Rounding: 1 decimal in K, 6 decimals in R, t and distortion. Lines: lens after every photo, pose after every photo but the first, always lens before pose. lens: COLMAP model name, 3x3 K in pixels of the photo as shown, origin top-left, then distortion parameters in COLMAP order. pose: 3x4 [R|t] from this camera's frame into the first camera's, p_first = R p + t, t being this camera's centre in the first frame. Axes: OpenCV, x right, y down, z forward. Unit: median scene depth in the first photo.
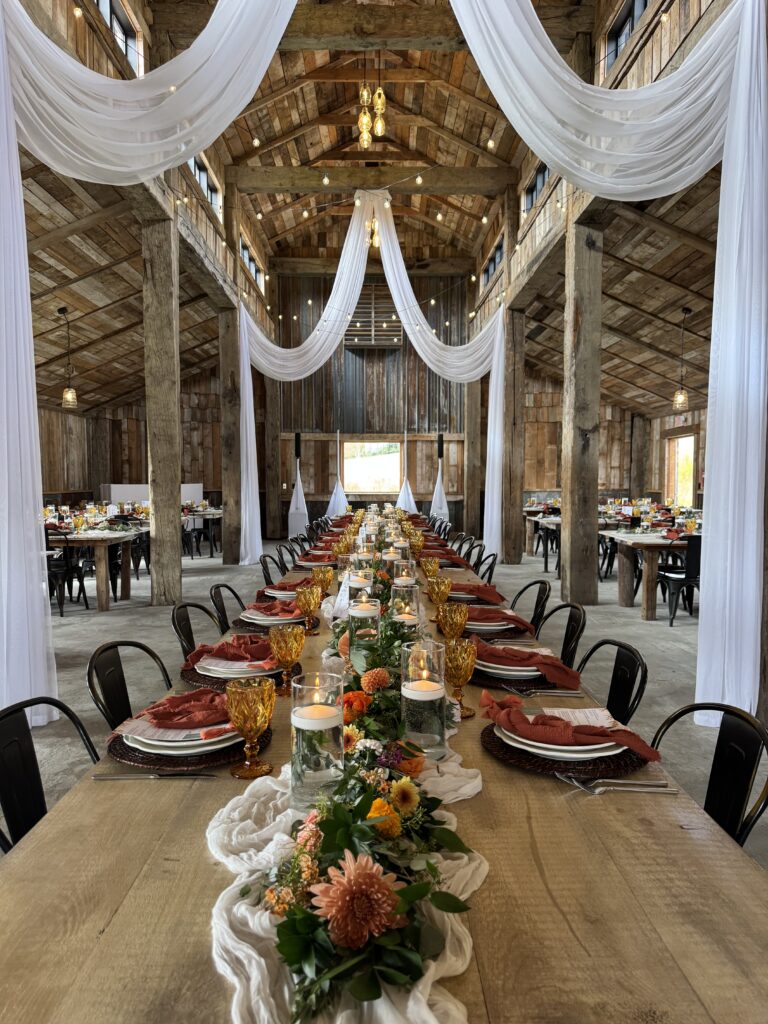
lens RADIAL K [[589.8, 0, 384.0], [0, 589.8, 512.0], [0, 0, 1]] dist [0.001269, -0.047611]
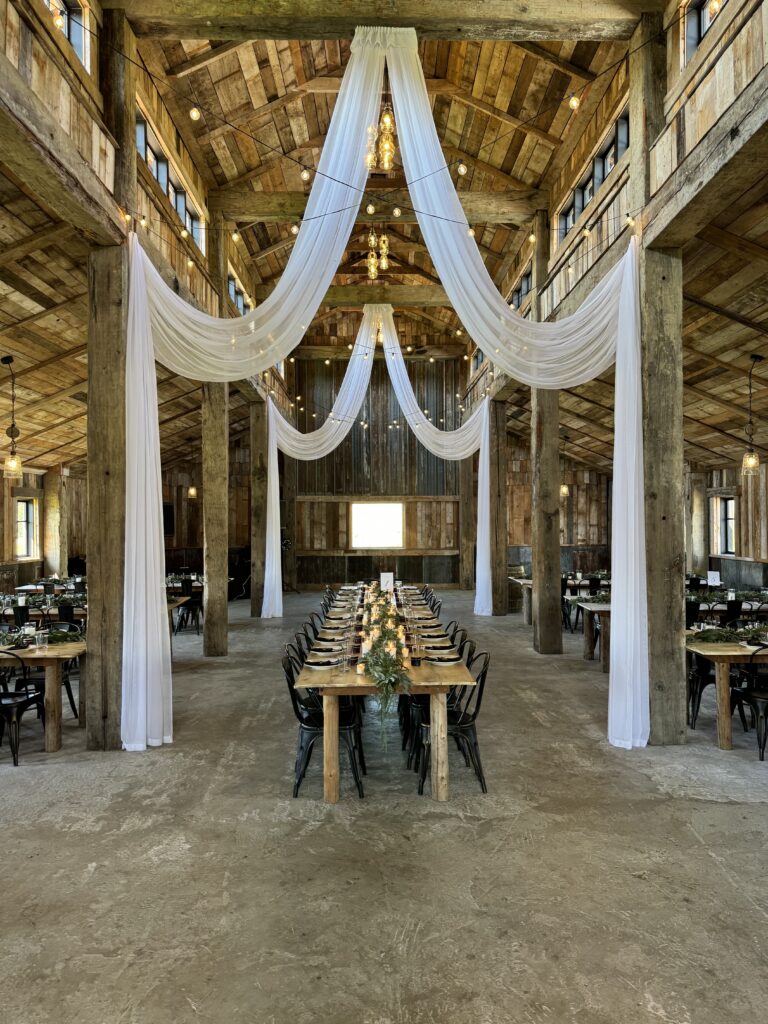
lens RADIAL K [[589.8, 0, 384.0], [0, 589.8, 512.0], [0, 0, 1]] dist [0.001269, -0.047611]
pose [[0.999978, -0.005282, -0.003929, -0.004405], [0.005016, 0.997880, -0.064891, -0.038701], [0.004264, 0.064870, 0.997885, -0.165019]]
